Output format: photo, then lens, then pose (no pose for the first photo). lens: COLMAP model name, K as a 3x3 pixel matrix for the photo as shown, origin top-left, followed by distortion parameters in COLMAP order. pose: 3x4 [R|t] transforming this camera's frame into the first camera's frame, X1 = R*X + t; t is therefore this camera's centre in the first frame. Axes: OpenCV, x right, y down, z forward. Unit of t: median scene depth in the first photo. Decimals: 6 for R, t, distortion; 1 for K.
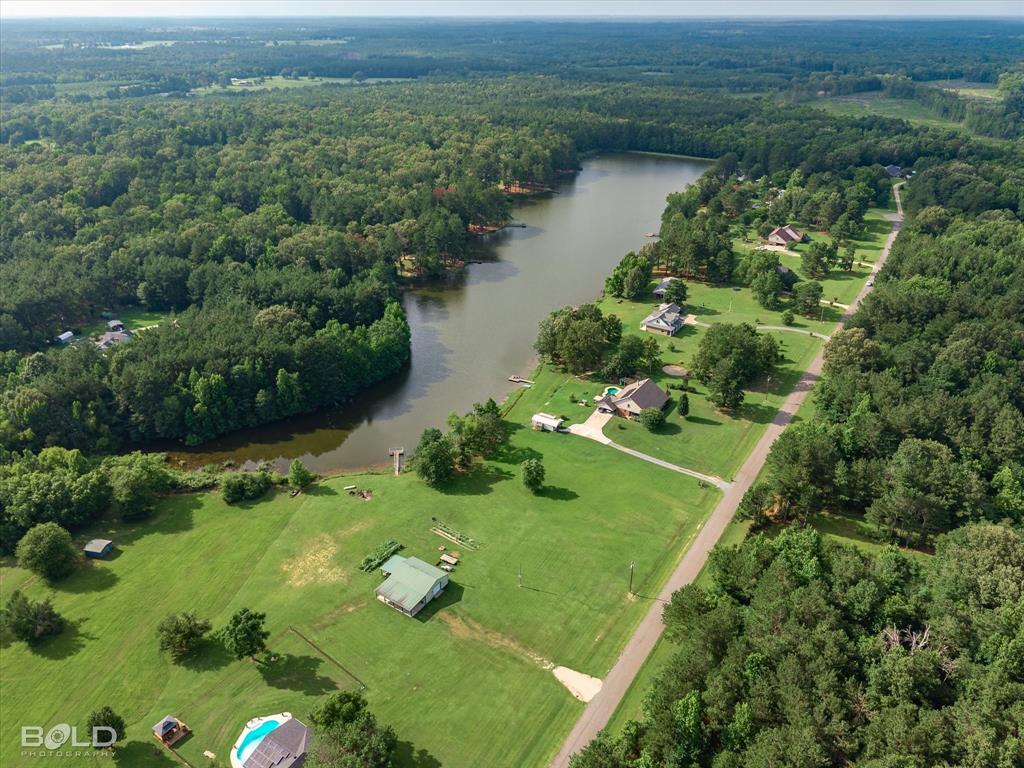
lens RADIAL K [[714.4, 0, 512.0], [0, 714.4, 384.0], [0, 0, 1]] dist [0.005254, -0.001476]
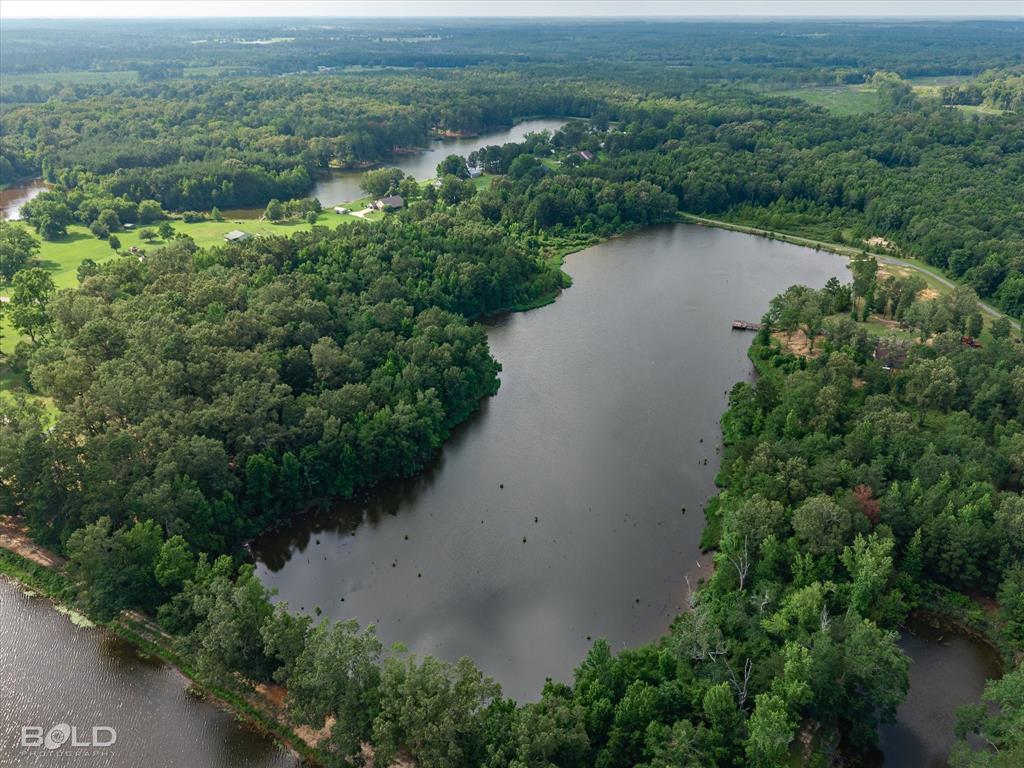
lens RADIAL K [[714.4, 0, 512.0], [0, 714.4, 384.0], [0, 0, 1]] dist [0.005254, -0.001476]
pose [[0.986658, 0.075233, -0.144382, 0.478154], [-0.075313, 0.997148, 0.004919, 0.278499], [0.144340, 0.006021, 0.989510, -0.533646]]
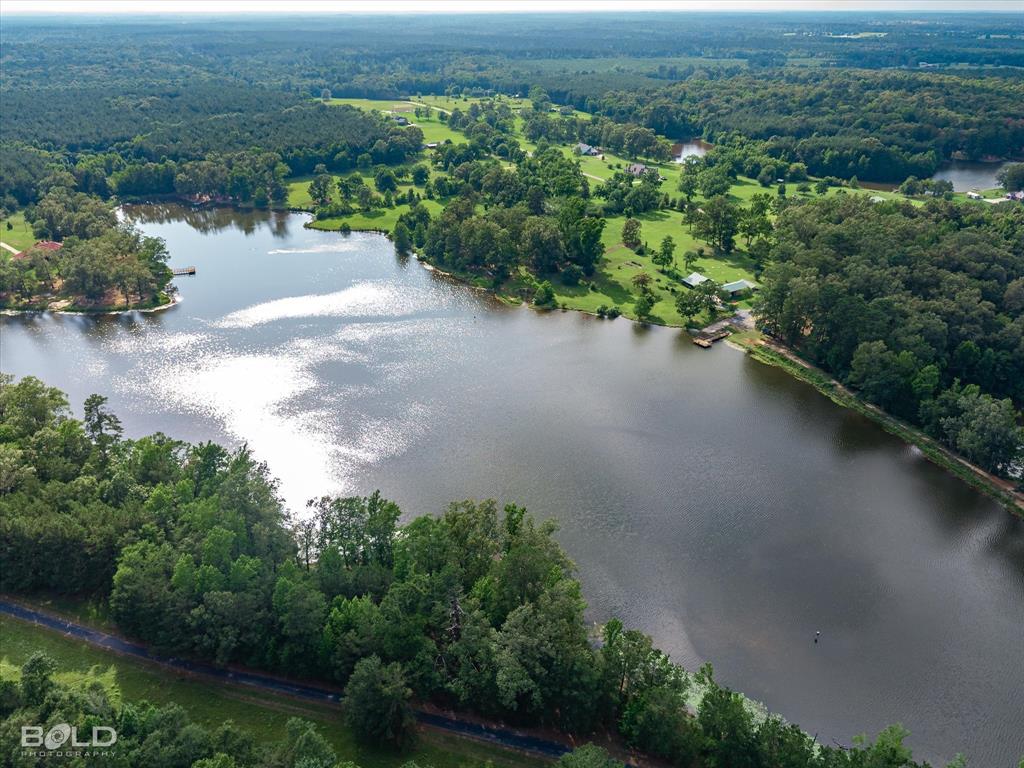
lens RADIAL K [[714.4, 0, 512.0], [0, 714.4, 384.0], [0, 0, 1]] dist [0.005254, -0.001476]
pose [[0.662133, 0.351427, -0.661876, 0.412994], [-0.347482, 0.926514, 0.144321, 0.413688], [0.663955, 0.134431, 0.735590, -0.790366]]
